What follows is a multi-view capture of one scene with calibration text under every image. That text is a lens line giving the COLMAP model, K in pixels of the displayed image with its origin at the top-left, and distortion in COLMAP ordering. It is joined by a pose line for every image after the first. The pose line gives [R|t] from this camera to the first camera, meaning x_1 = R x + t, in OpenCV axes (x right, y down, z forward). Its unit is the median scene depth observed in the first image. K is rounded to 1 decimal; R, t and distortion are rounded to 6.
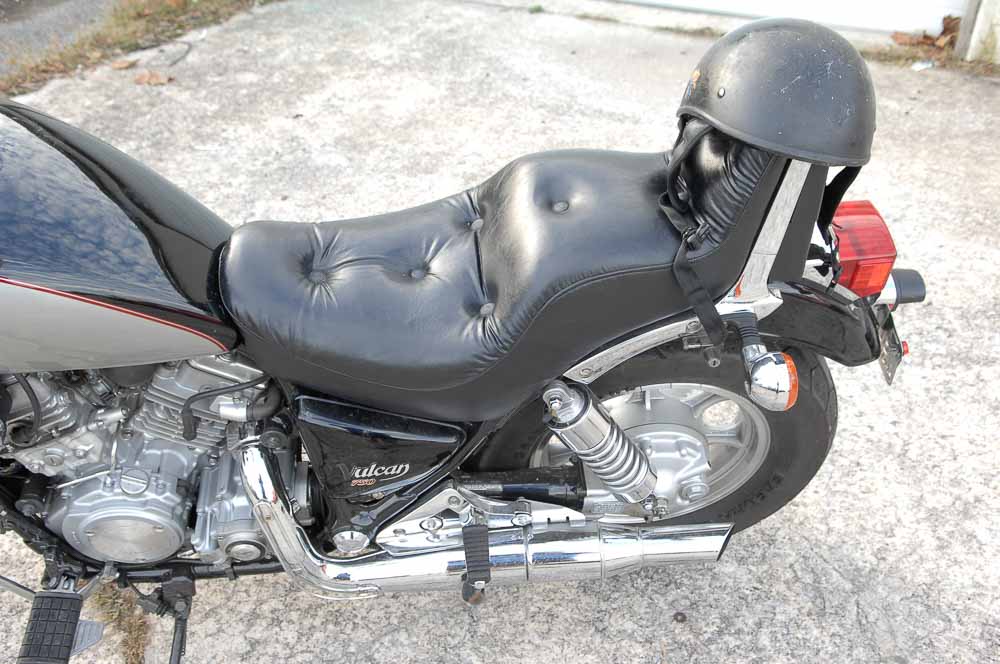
lens RADIAL K [[937.9, 0, 500.0], [0, 937.9, 332.0], [0, 0, 1]] dist [0.003427, 0.000802]
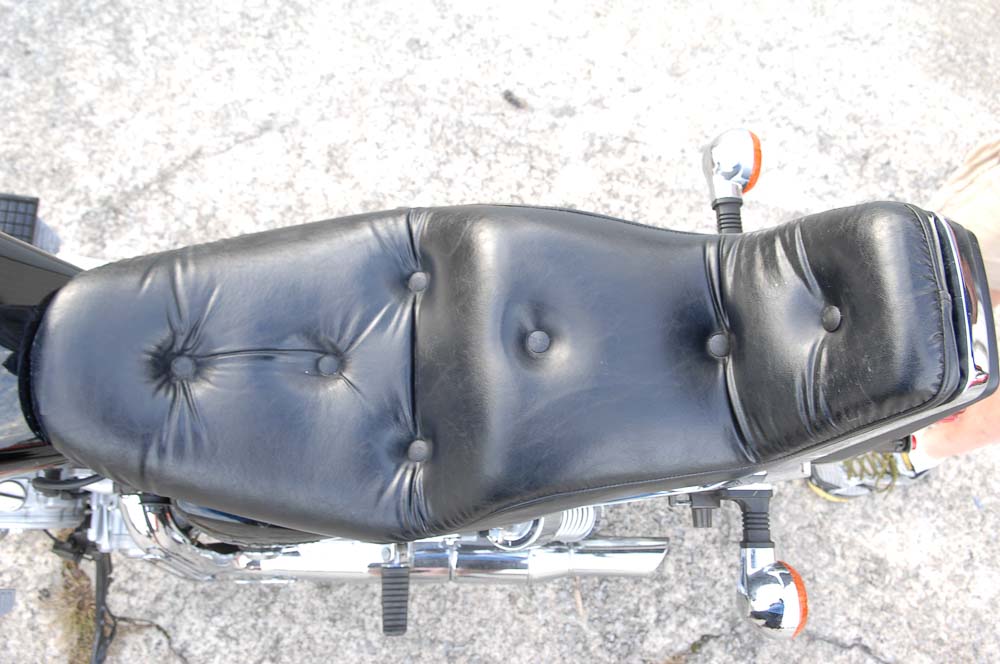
lens RADIAL K [[726.9, 0, 500.0], [0, 726.9, 332.0], [0, 0, 1]] dist [-0.037292, -0.026579]
pose [[0.993258, 0.075028, 0.088368, -0.006439], [-0.107847, 0.877621, 0.467066, -0.278590], [-0.042510, -0.473447, 0.879796, 0.405264]]
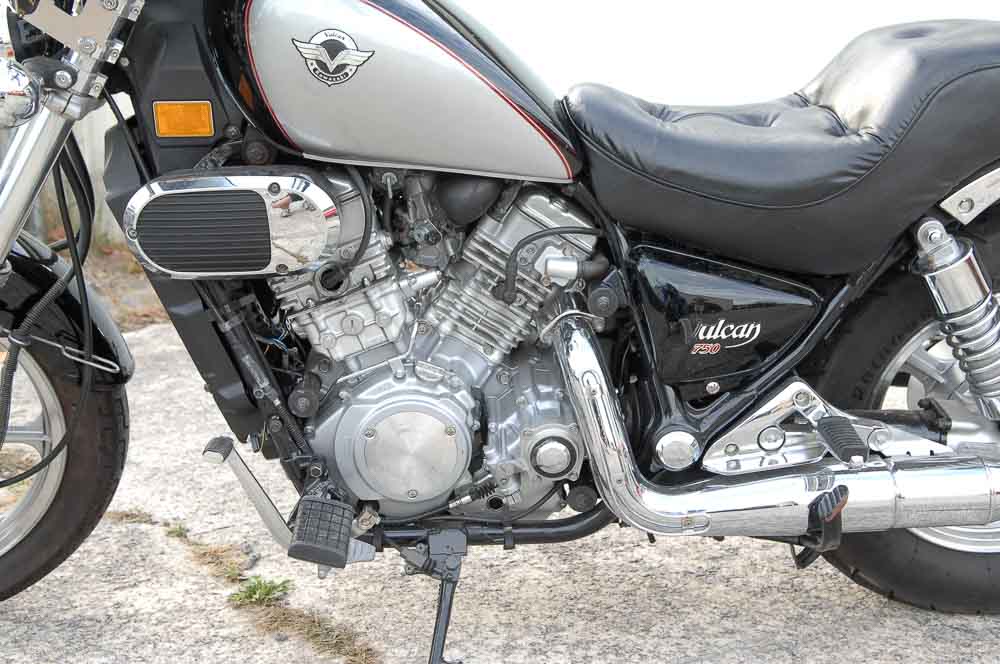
lens RADIAL K [[1196.2, 0, 500.0], [0, 1196.2, 332.0], [0, 0, 1]] dist [0.065519, 0.011364]
pose [[0.999193, -0.000281, -0.040170, -0.234190], [-0.016616, 0.907526, -0.419667, 0.492930], [0.036573, 0.419996, 0.906789, -0.013861]]
